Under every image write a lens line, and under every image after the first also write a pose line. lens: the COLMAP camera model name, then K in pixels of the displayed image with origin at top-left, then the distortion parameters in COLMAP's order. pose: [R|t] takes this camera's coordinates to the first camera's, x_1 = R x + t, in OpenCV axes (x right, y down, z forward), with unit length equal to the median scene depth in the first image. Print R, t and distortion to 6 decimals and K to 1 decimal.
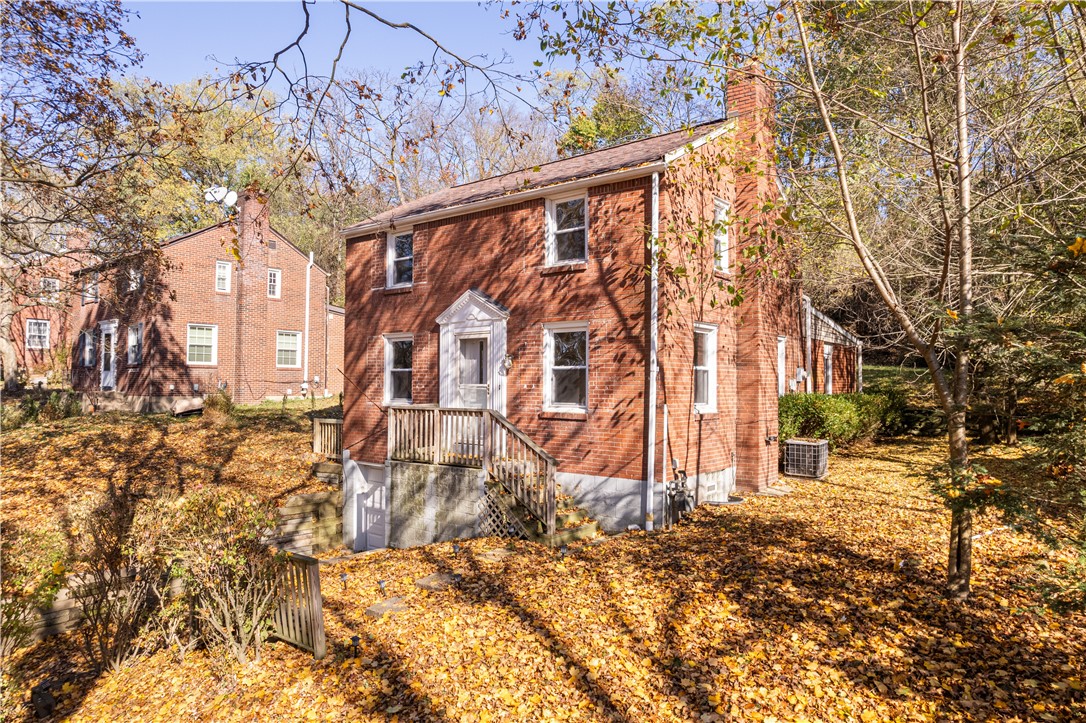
lens RADIAL K [[696.2, 0, 543.0], [0, 696.2, 361.5], [0, 0, 1]] dist [-0.032105, 0.000034]
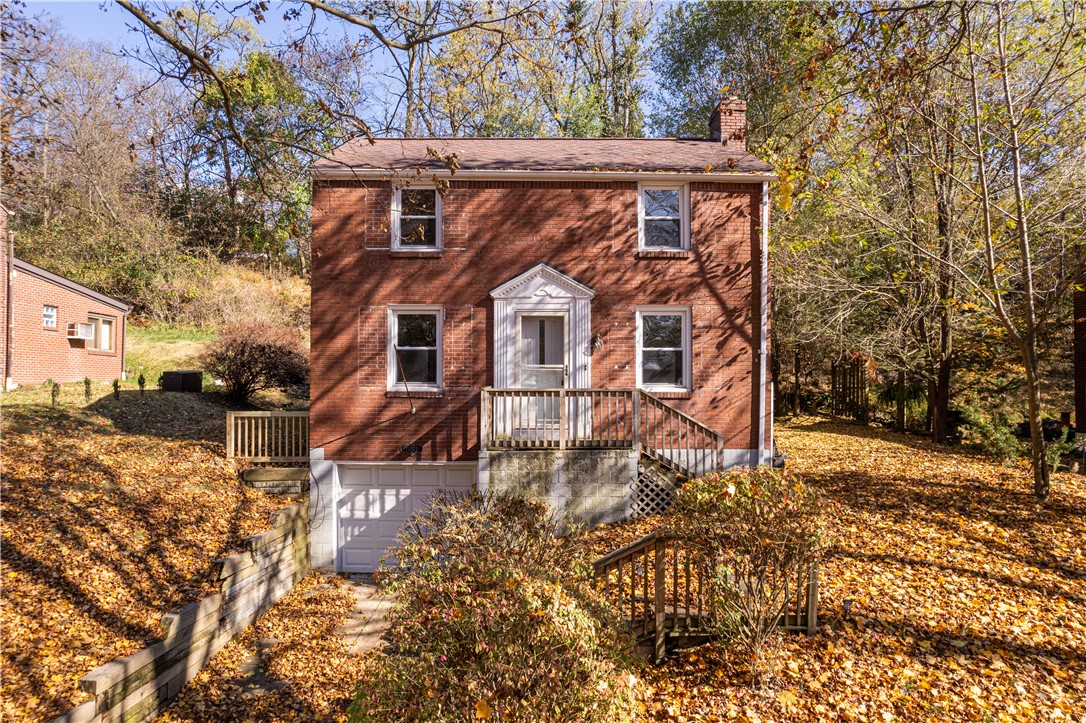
lens RADIAL K [[696.2, 0, 543.0], [0, 696.2, 361.5], [0, 0, 1]] dist [-0.032105, 0.000034]
pose [[0.768069, 0.012169, 0.640251, -0.710880], [-0.019440, 0.999802, 0.004318, 0.024272], [-0.640072, -0.015763, 0.768153, 0.283552]]
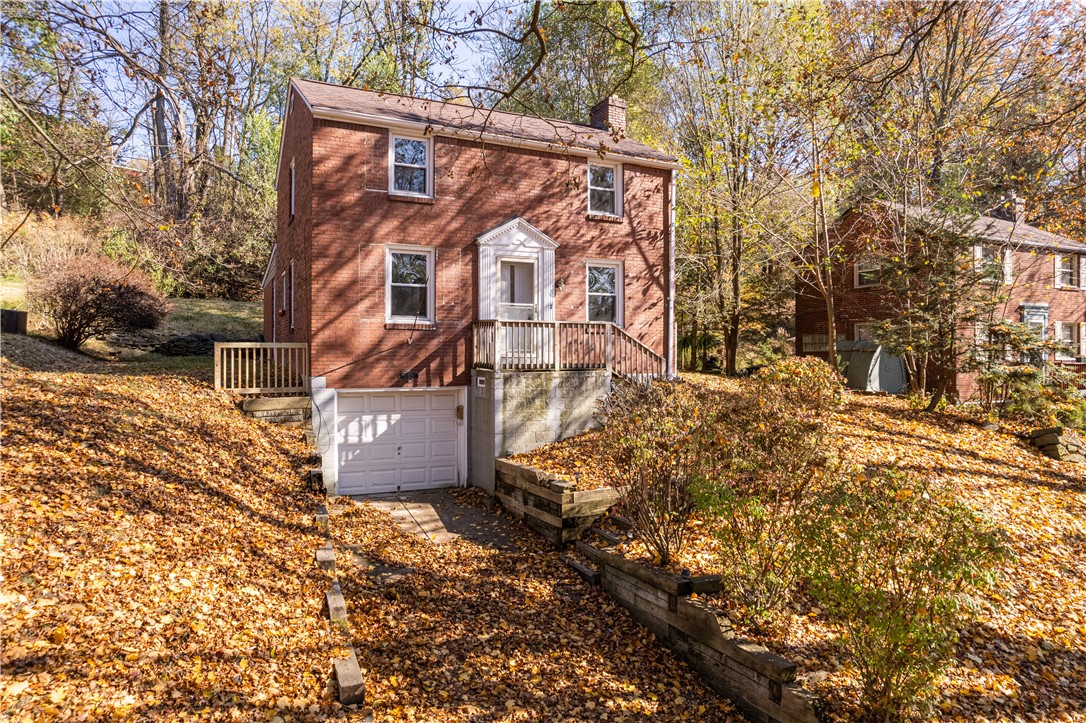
lens RADIAL K [[688.8, 0, 541.5], [0, 688.8, 343.7], [0, 0, 1]] dist [-0.044836, -0.000214]
pose [[0.412182, 0.003609, 0.911094, -1.096567], [-0.031645, 0.999445, 0.010358, 0.085443], [-0.910552, -0.033101, 0.412067, 0.520408]]
